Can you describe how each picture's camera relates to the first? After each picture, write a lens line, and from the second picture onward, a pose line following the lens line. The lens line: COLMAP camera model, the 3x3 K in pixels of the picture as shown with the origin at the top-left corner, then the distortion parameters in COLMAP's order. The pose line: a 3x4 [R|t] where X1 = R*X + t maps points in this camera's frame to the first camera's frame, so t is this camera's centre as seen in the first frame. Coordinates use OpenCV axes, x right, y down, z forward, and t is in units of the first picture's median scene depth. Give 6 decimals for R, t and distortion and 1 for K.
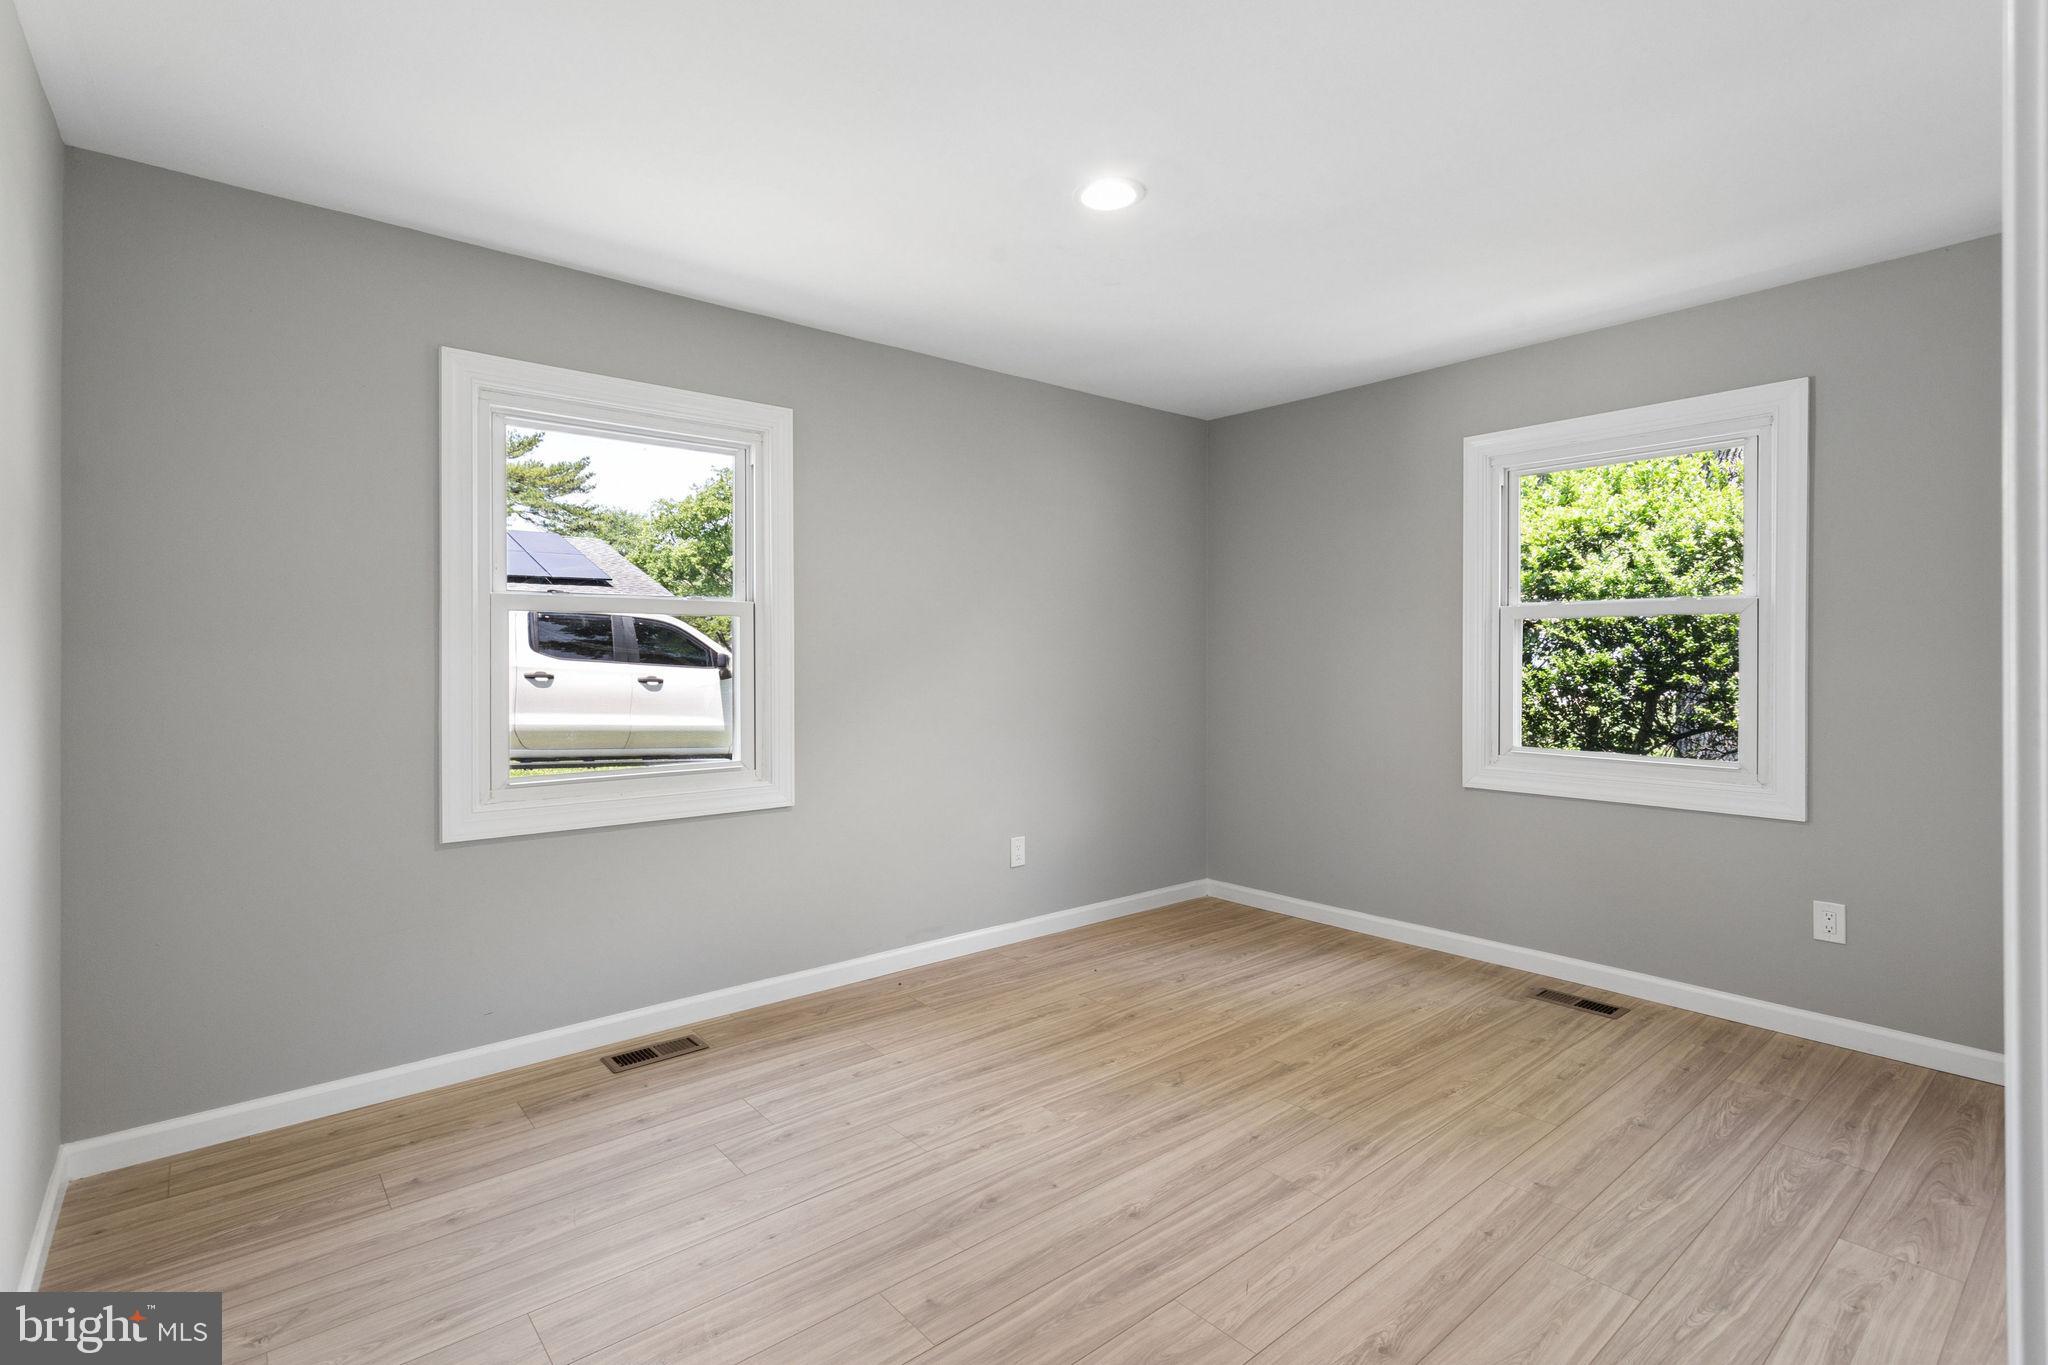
lens RADIAL K [[981.0, 0, 1017.5], [0, 981.0, 653.6], [0, 0, 1]] dist [-0.008413, 0.010414]
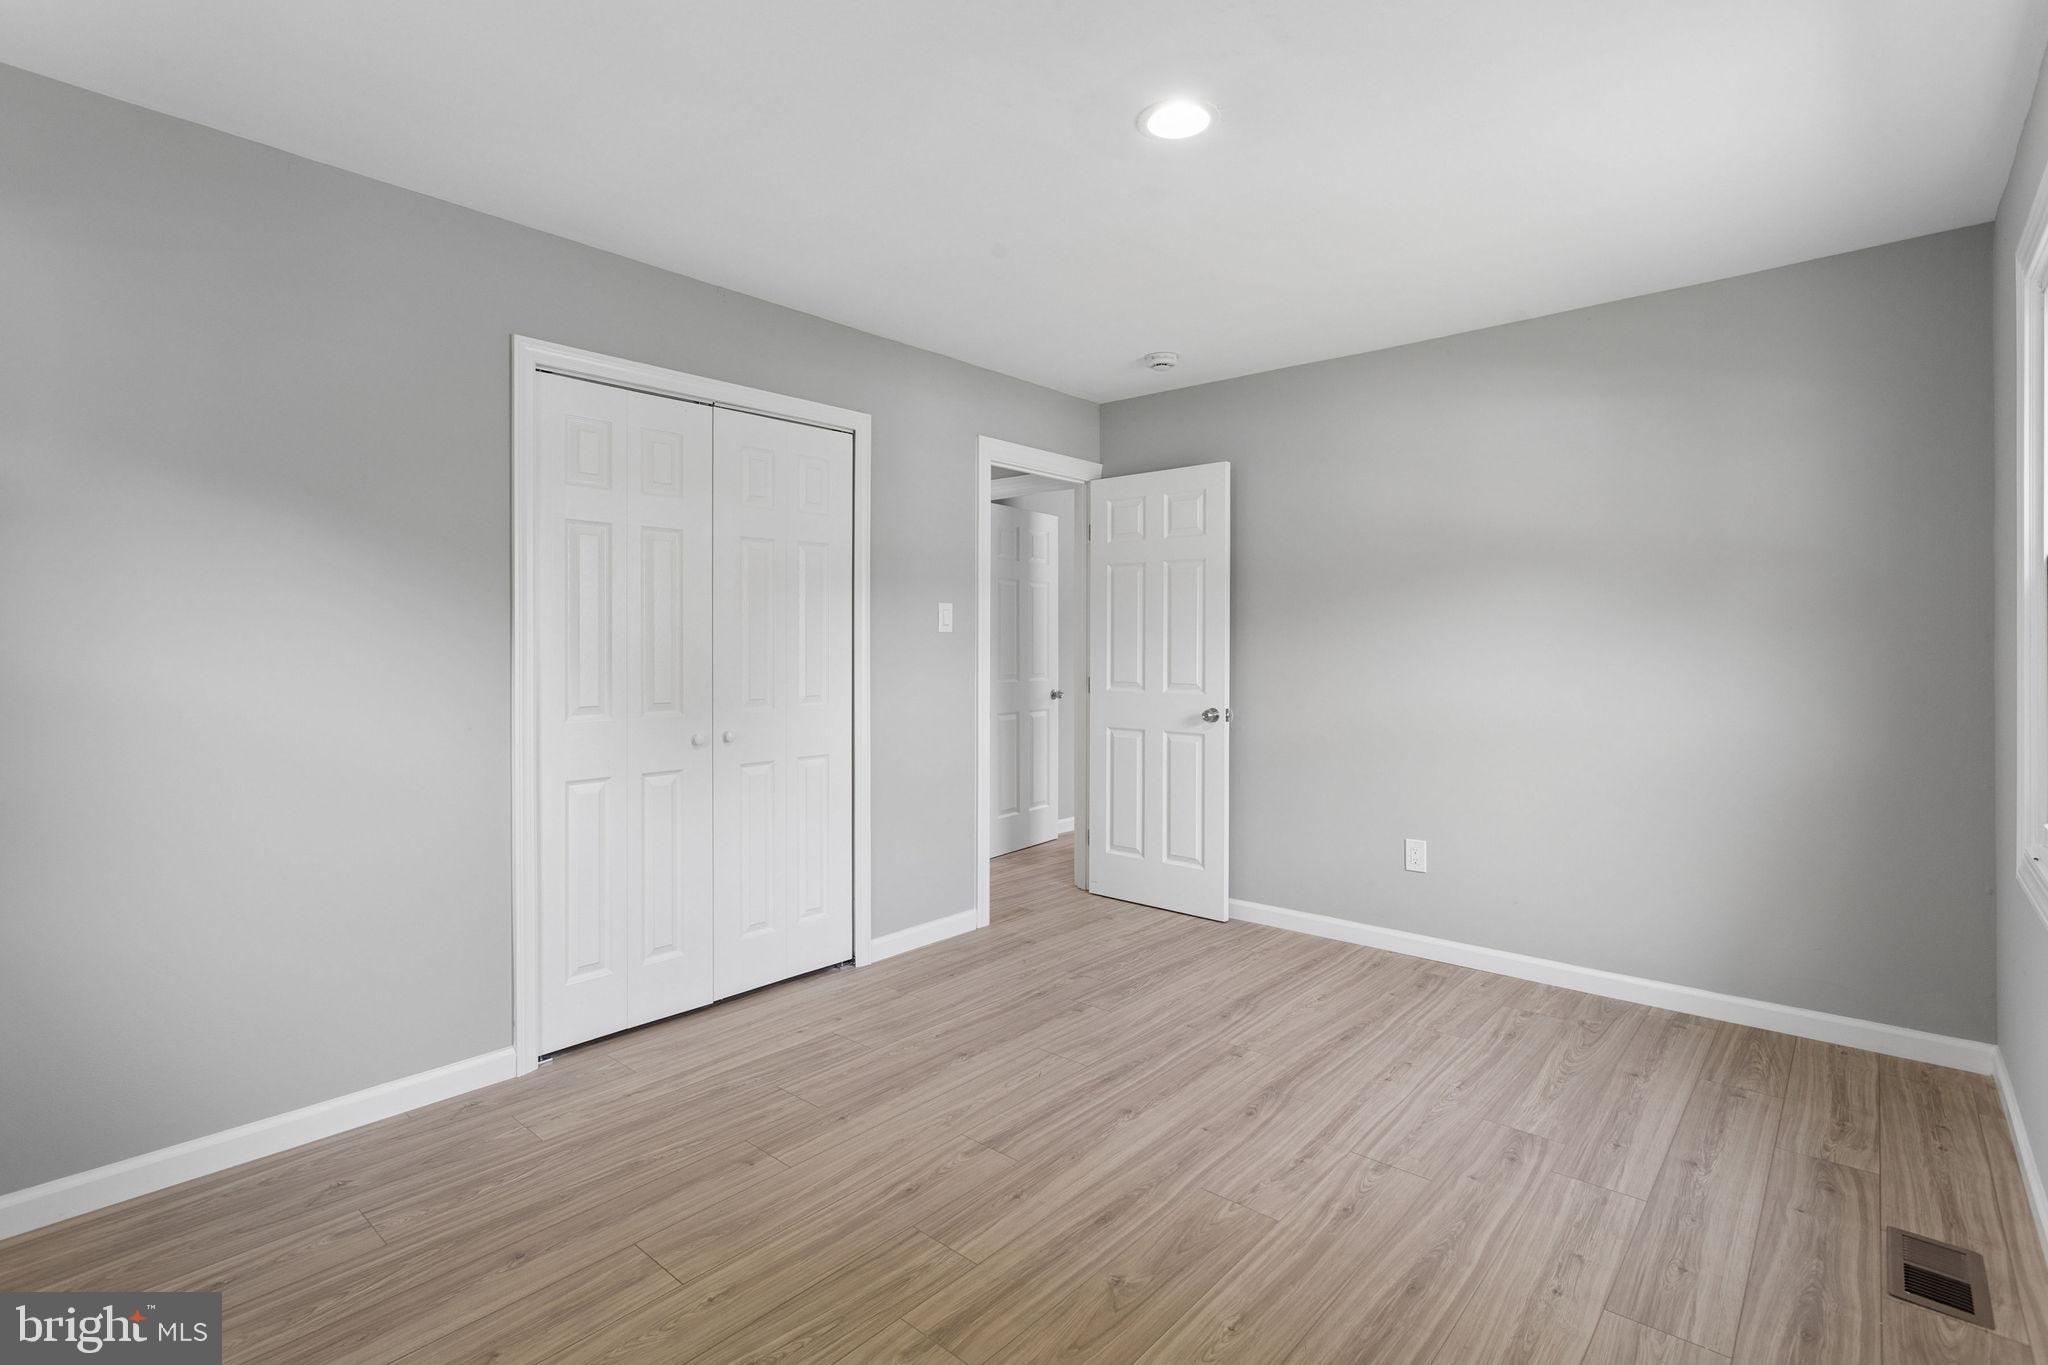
lens RADIAL K [[981.0, 0, 1017.5], [0, 981.0, 653.6], [0, 0, 1]] dist [-0.008413, 0.010414]
pose [[-0.988195, 0.005490, -0.153105, 0.378122], [0.004727, 0.999975, 0.005353, 0.005292], [0.153131, 0.004566, -0.988195, 1.888080]]
